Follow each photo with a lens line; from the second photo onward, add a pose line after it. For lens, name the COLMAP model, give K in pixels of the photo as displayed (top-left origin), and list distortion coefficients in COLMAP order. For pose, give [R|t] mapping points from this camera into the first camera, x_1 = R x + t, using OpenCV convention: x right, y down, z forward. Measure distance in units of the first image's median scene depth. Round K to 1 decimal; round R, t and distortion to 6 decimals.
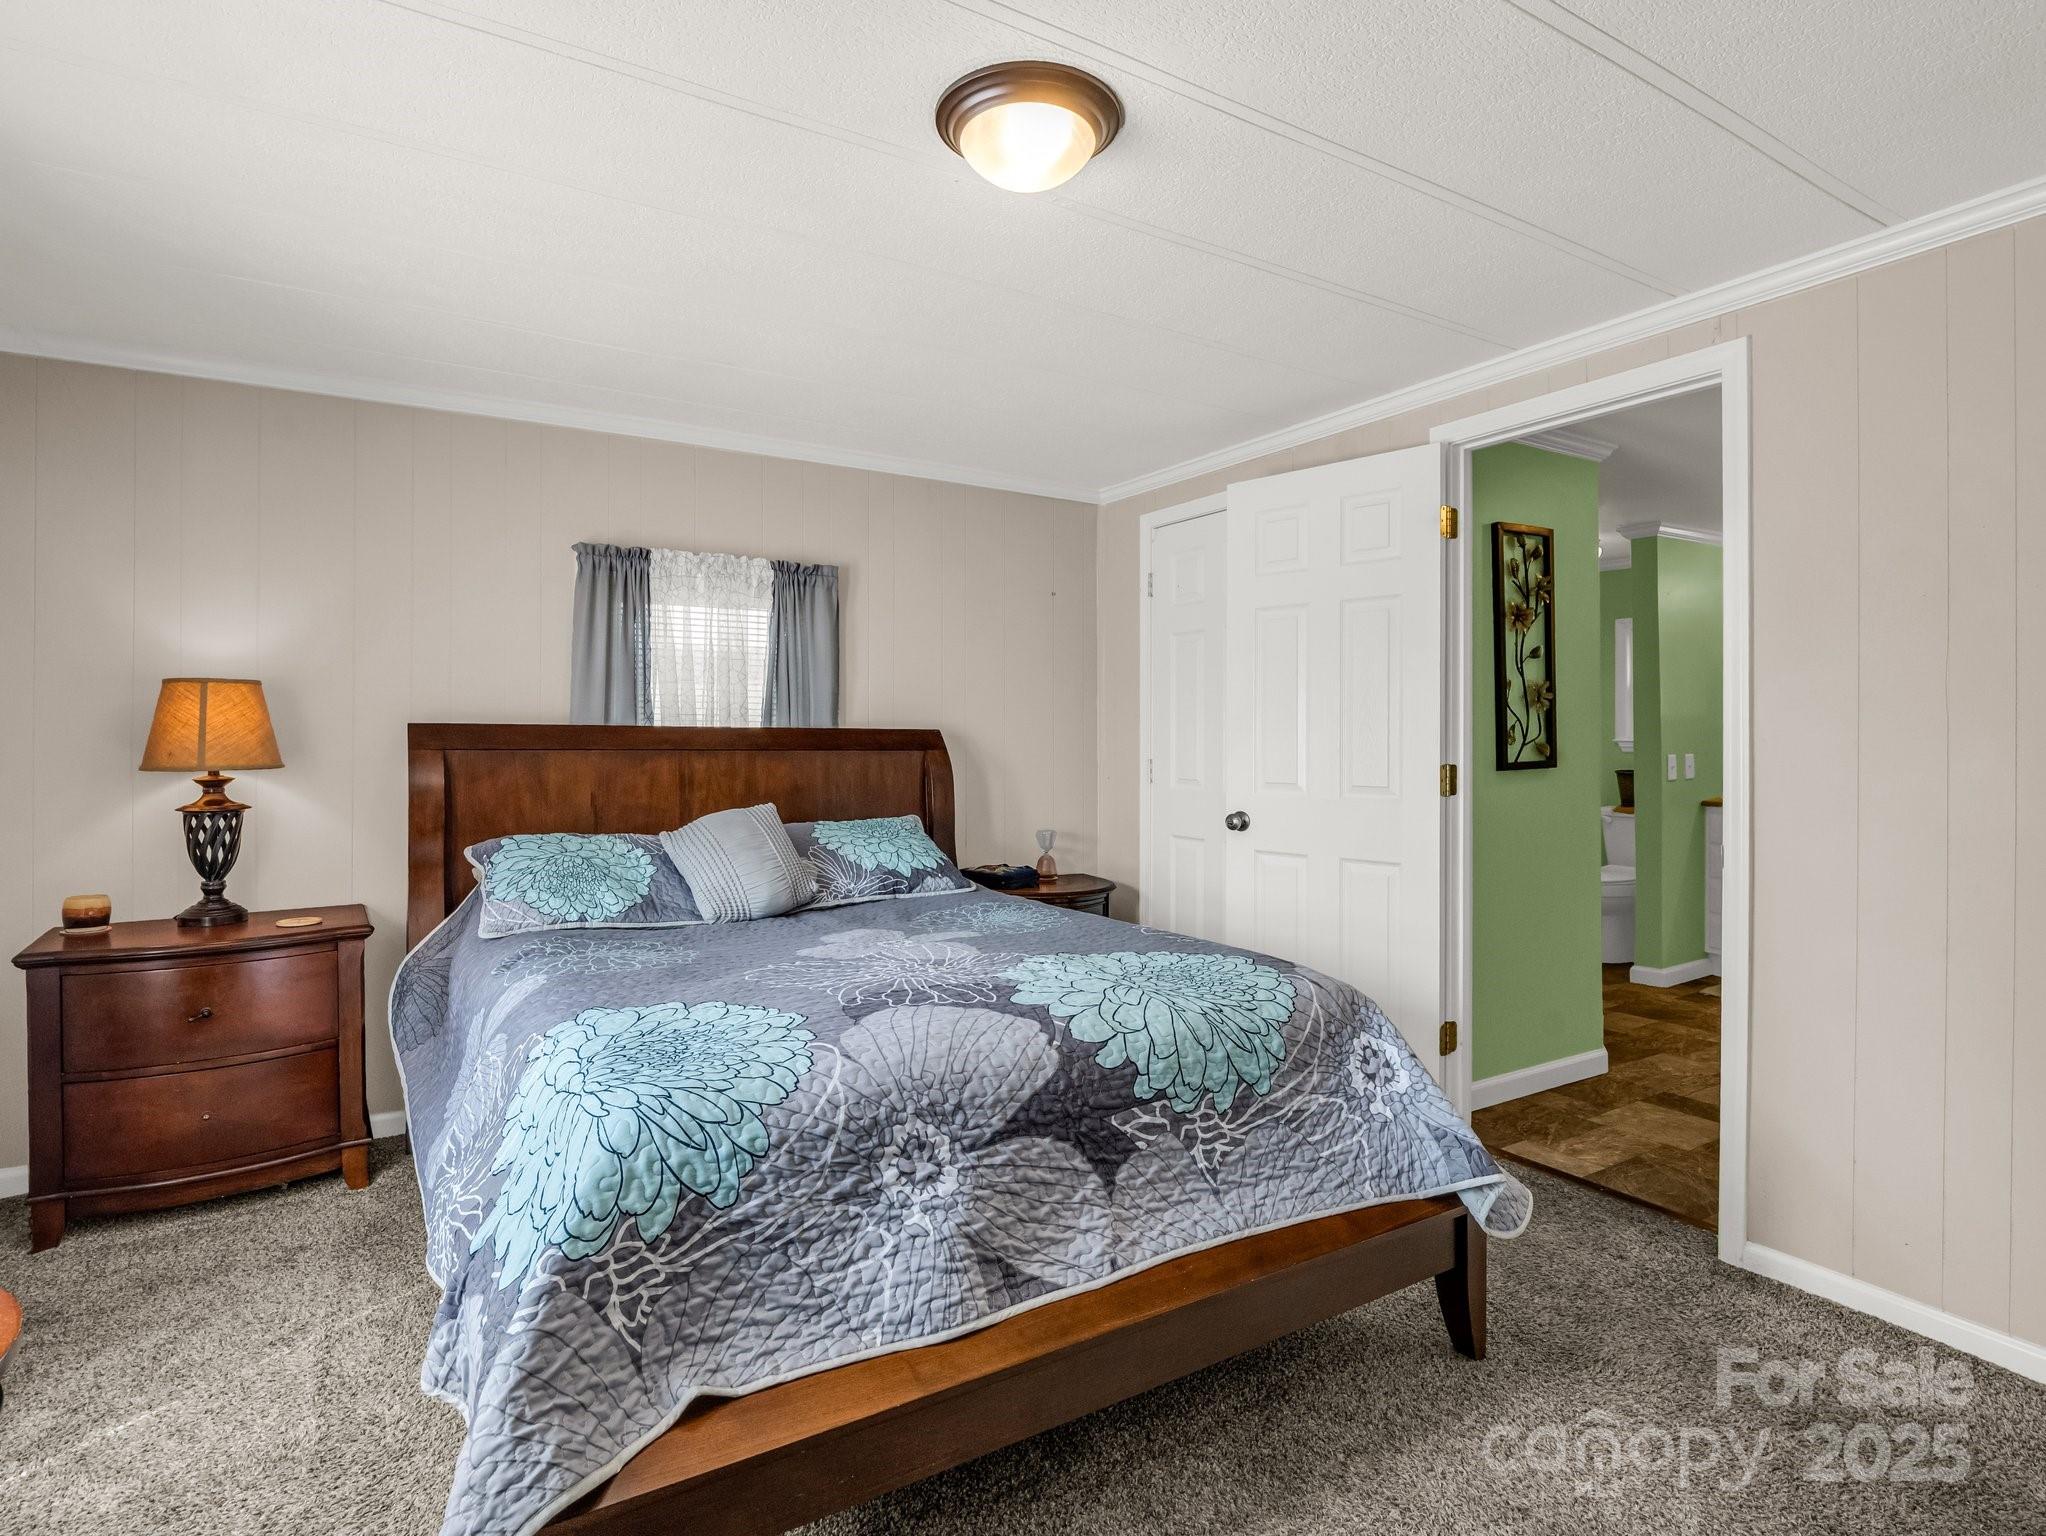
lens RADIAL K [[1043.8, 0, 1010.8], [0, 1043.8, 751.8], [0, 0, 1]] dist [-0.008281, 0.001209]
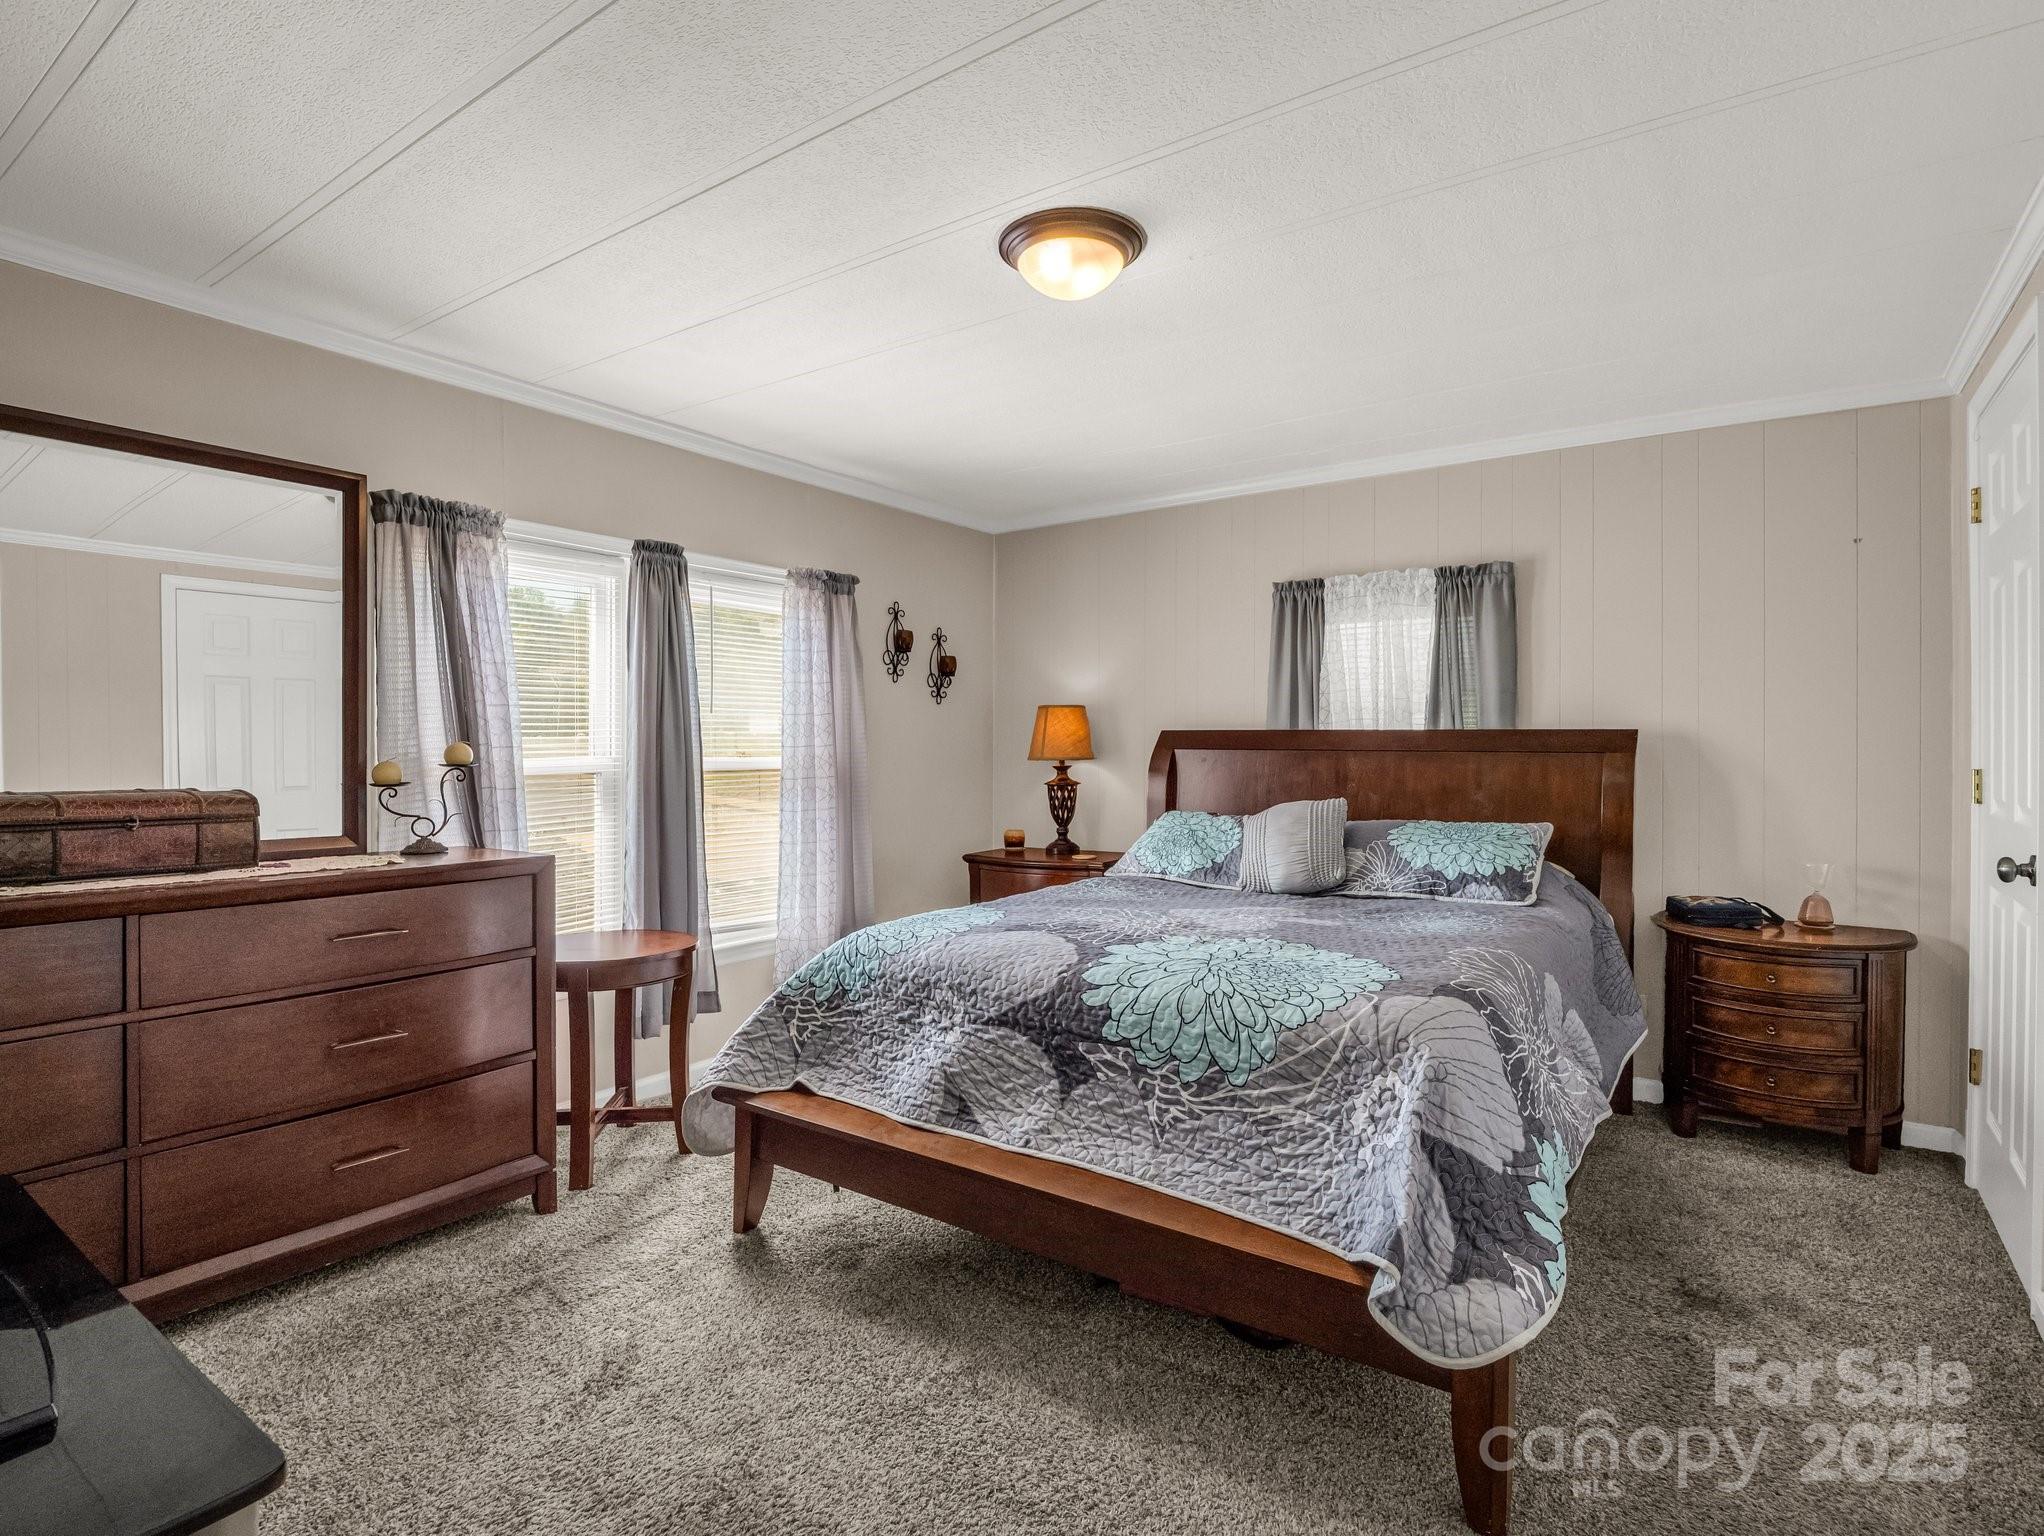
lens RADIAL K [[1040.5, 0, 1022.0], [0, 1040.5, 768.0], [0, 0, 1]] dist [-0.000309, 0.000237]
pose [[0.412793, 0.019106, -0.910624, 1.105003], [-0.013138, 0.999801, 0.015022, 0.009341], [0.910730, 0.005763, 0.412962, 0.406241]]
